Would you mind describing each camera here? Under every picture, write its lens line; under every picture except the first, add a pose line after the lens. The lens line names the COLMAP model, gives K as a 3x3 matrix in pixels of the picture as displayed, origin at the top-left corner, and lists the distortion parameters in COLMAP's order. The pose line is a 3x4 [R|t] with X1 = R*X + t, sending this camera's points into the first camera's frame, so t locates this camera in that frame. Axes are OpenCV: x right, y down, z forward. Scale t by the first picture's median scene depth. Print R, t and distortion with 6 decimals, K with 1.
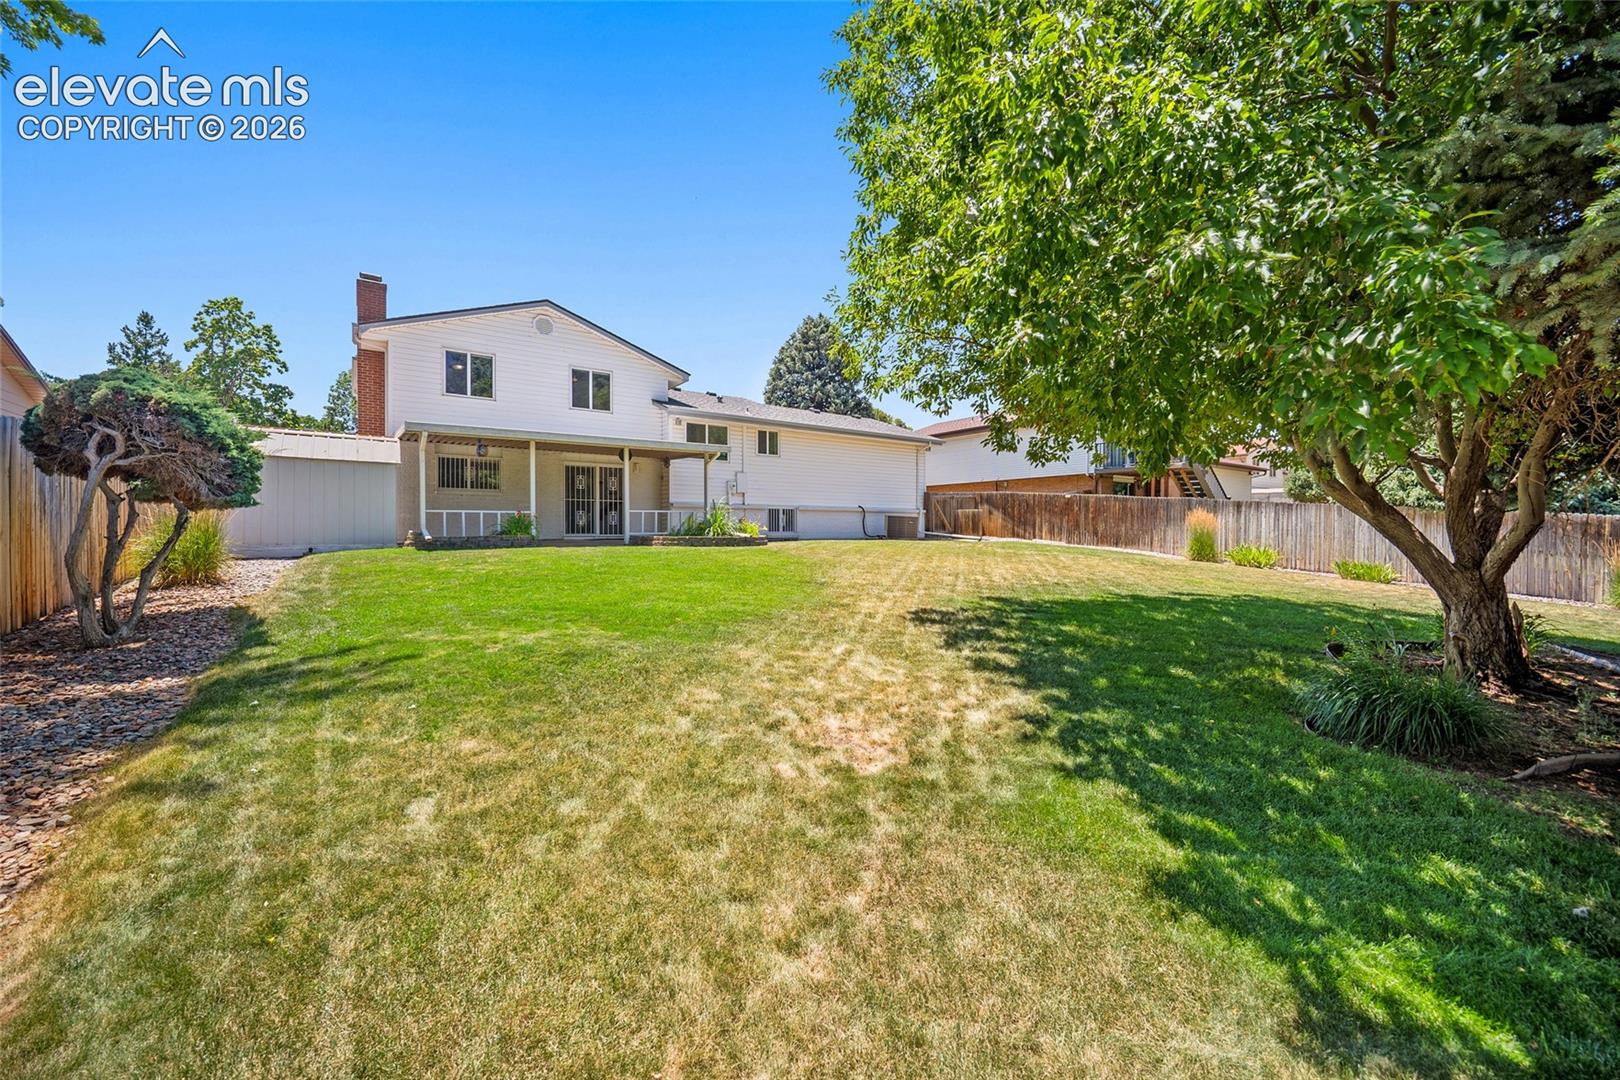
lens RADIAL K [[644.5, 0, 812.0], [0, 644.5, 536.8], [0, 0, 1]] dist [-0.002899, 0.000554]
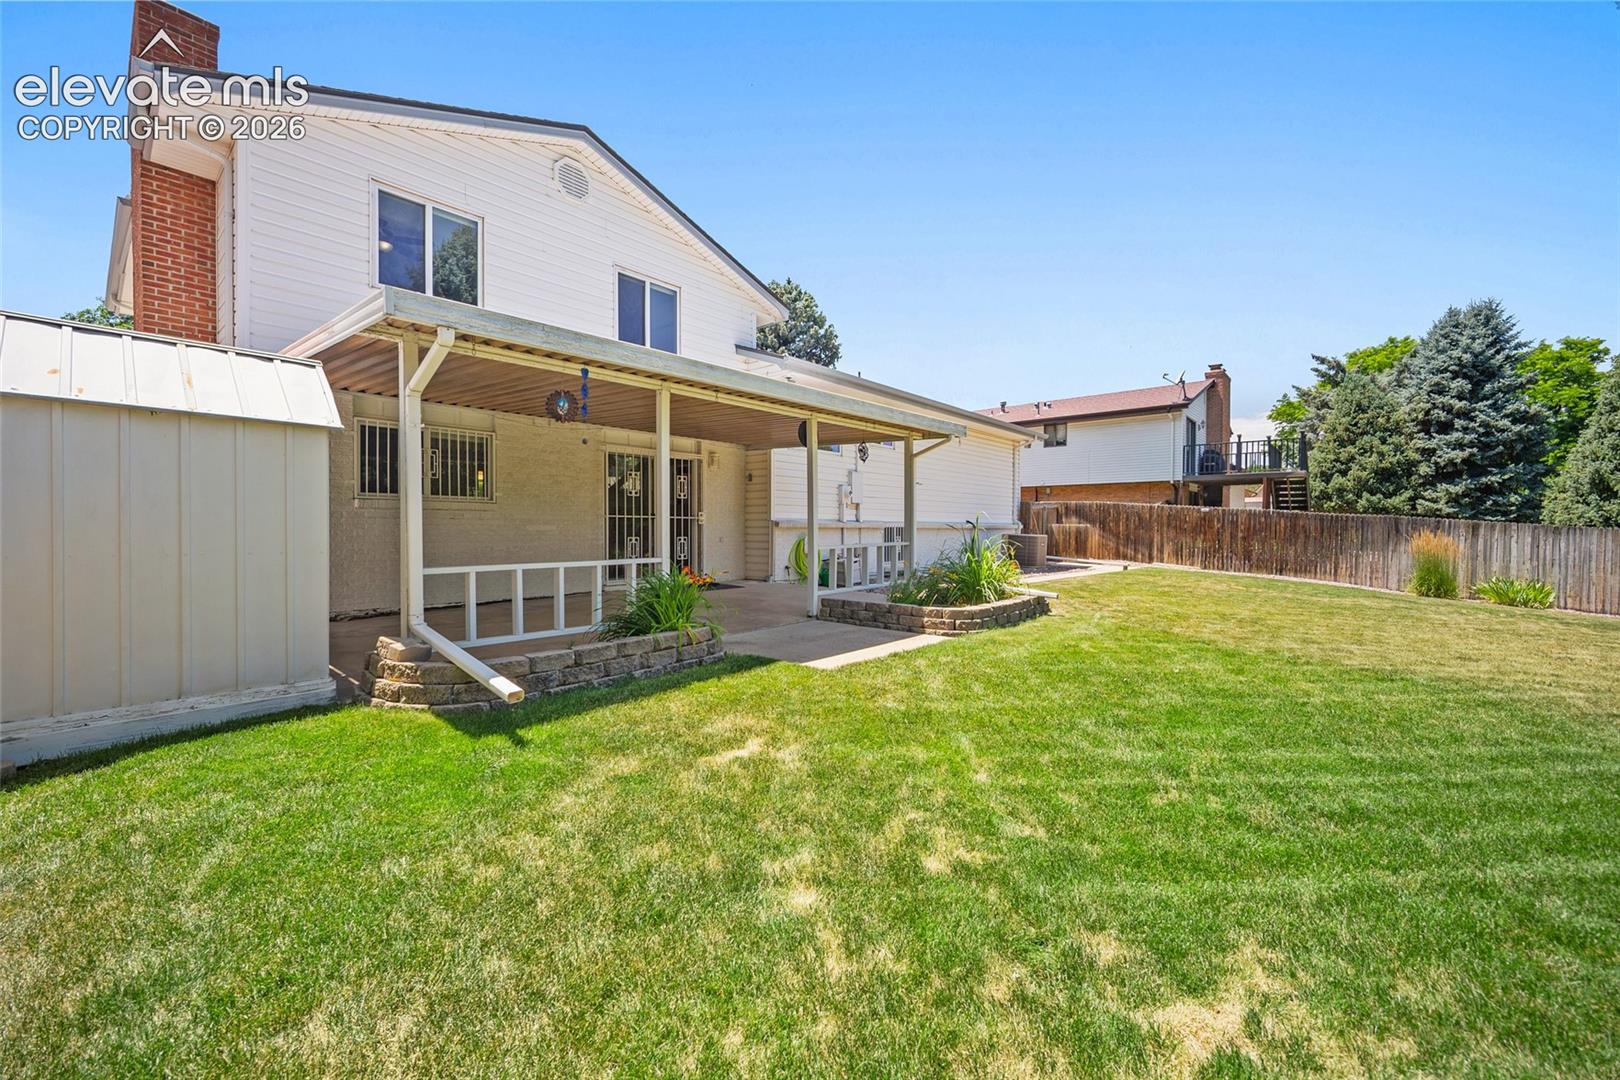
lens RADIAL K [[644.5, 0, 809.1], [0, 644.5, 537.0], [0, 0, 1]] dist [-0.002899, 0.000554]
pose [[0.975913, -0.000925, 0.218157, -0.309580], [0.000337, 0.999996, 0.002732, -0.038286], [-0.218158, -0.002592, 0.975910, 0.408603]]
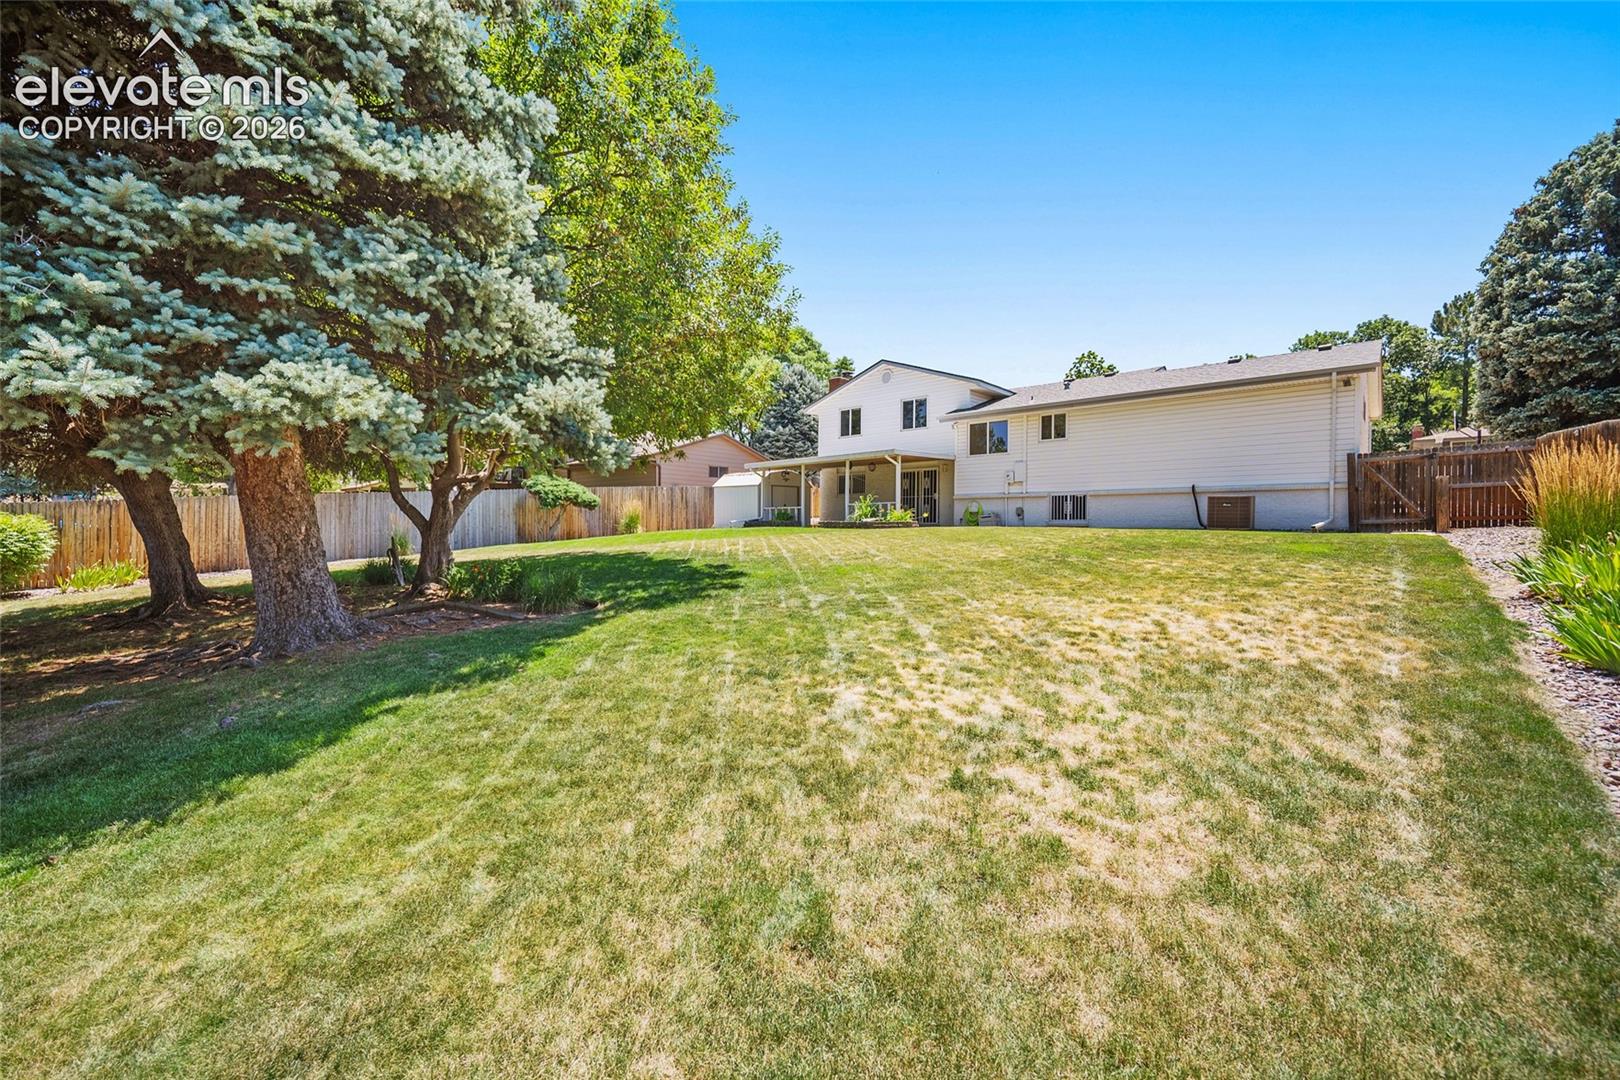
lens RADIAL K [[644.5, 0, 805.5], [0, 644.5, 535.9], [0, 0, 1]] dist [-0.002899, 0.000554]
pose [[0.234214, 0.007340, -0.972157, 0.835513], [-0.011877, 0.999918, 0.004688, 0.017673], [0.972112, 0.010449, 0.234283, 0.446093]]
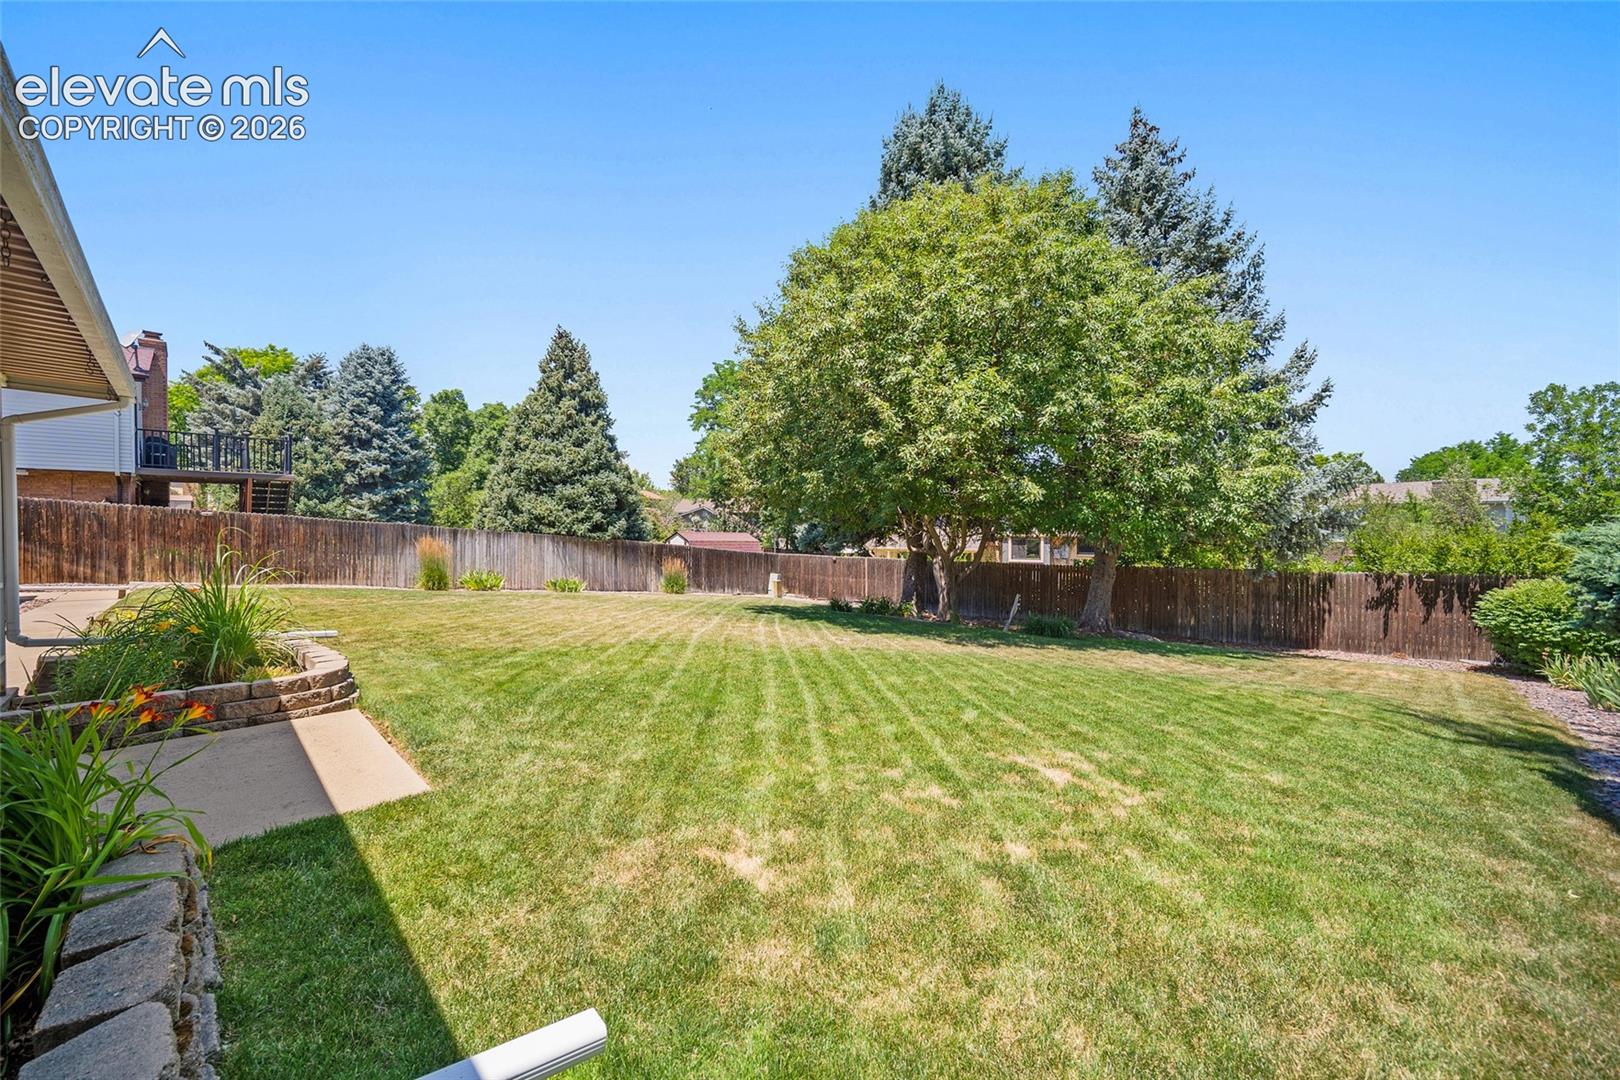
lens RADIAL K [[644.5, 0, 814.7], [0, 644.5, 526.2], [0, 0, 1]] dist [-0.002899, 0.000554]
pose [[-0.158599, 0.001004, 0.987343, -0.436962], [0.011542, 0.999933, 0.000837, -0.052724], [-0.987276, 0.011528, -0.158600, 0.600964]]
